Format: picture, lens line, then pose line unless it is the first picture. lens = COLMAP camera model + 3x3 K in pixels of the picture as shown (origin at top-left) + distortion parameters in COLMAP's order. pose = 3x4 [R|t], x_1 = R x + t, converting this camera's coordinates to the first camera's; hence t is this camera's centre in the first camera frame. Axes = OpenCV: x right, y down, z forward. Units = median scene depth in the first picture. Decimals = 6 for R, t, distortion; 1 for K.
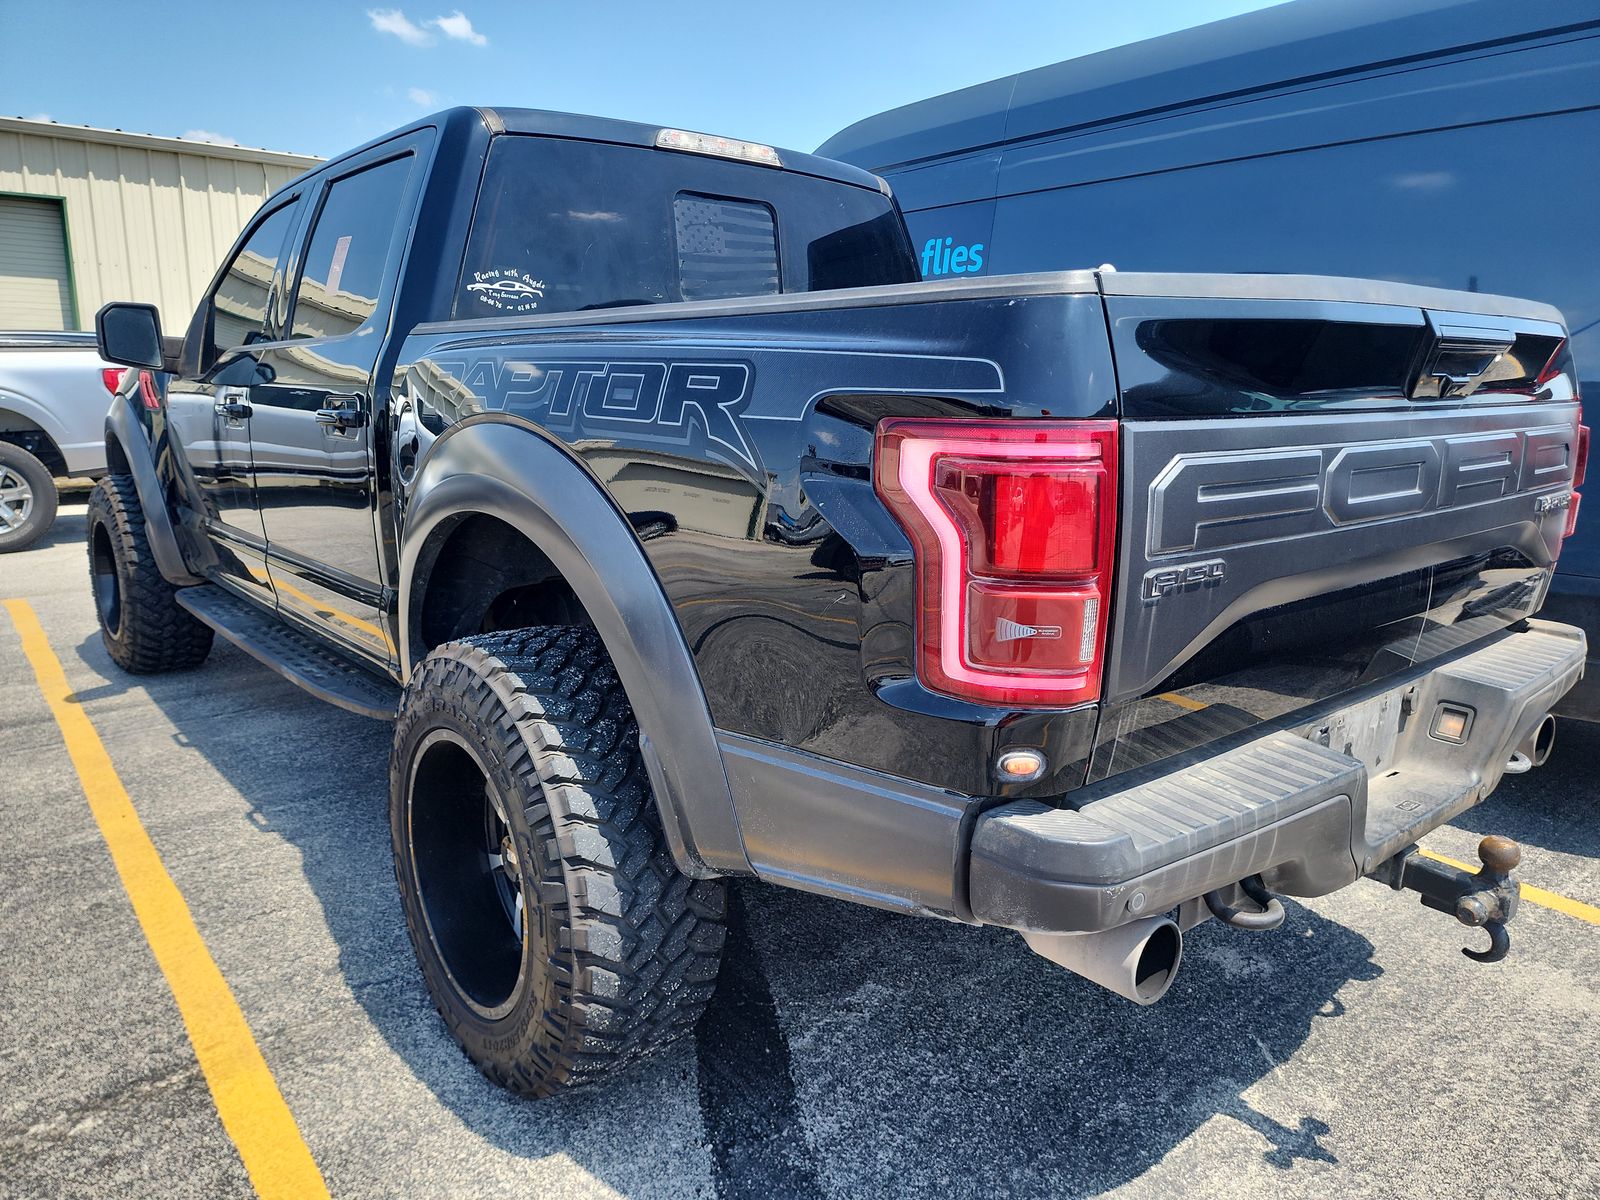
lens RADIAL K [[1093.4, 0, 800.0], [0, 1093.4, 600.0], [0, 0, 1]] dist [0.030373, -0.007022]
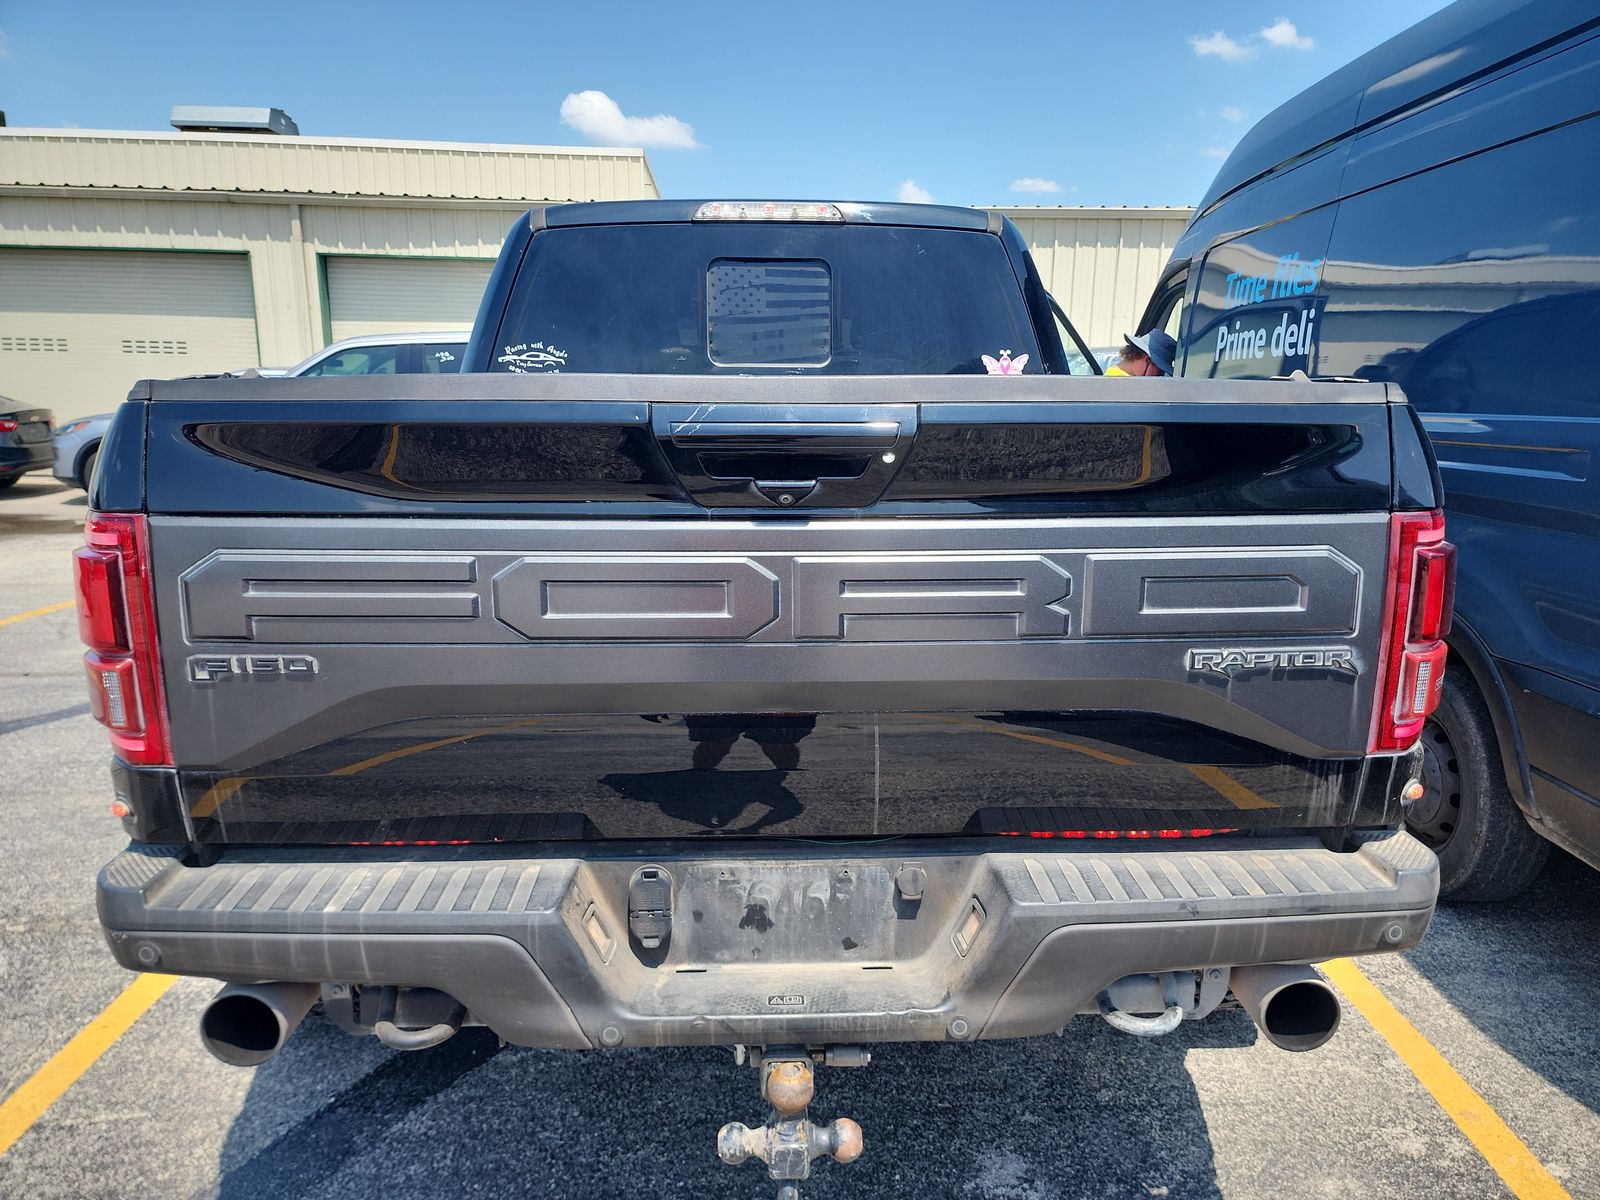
lens RADIAL K [[1095.0, 0, 803.6], [0, 1095.0, 607.0], [0, 0, 1]] dist [0.034800, -0.002346]
pose [[0.790578, 0.113909, -0.601673, 0.707932], [-0.121284, 0.992209, 0.028481, -0.087030], [0.600230, 0.050457, 0.798234, 0.242021]]
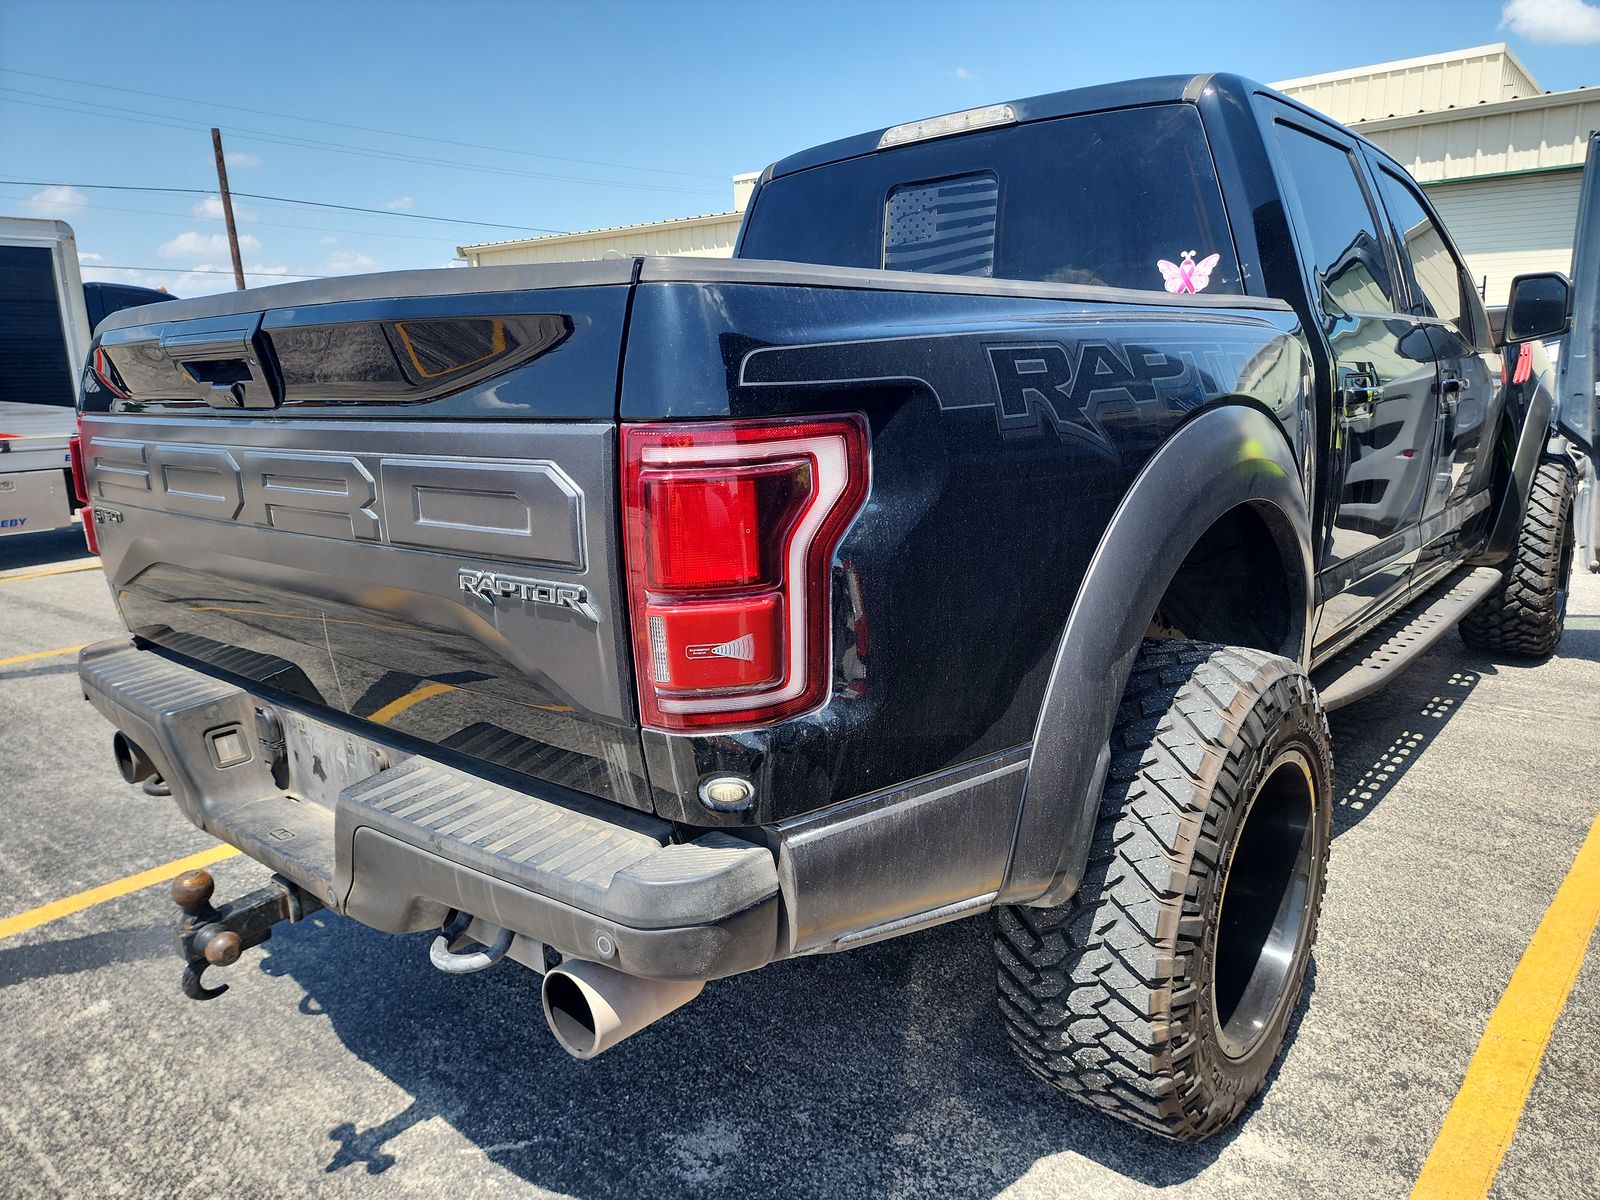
lens RADIAL K [[1093.4, 0, 800.0], [0, 1093.4, 600.0], [0, 0, 1]] dist [0.030373, -0.007022]
pose [[0.158127, 0.194478, -0.968078, 1.051298], [-0.166020, 0.971692, 0.168086, -0.171051], [0.973362, 0.134141, 0.185938, 0.861868]]
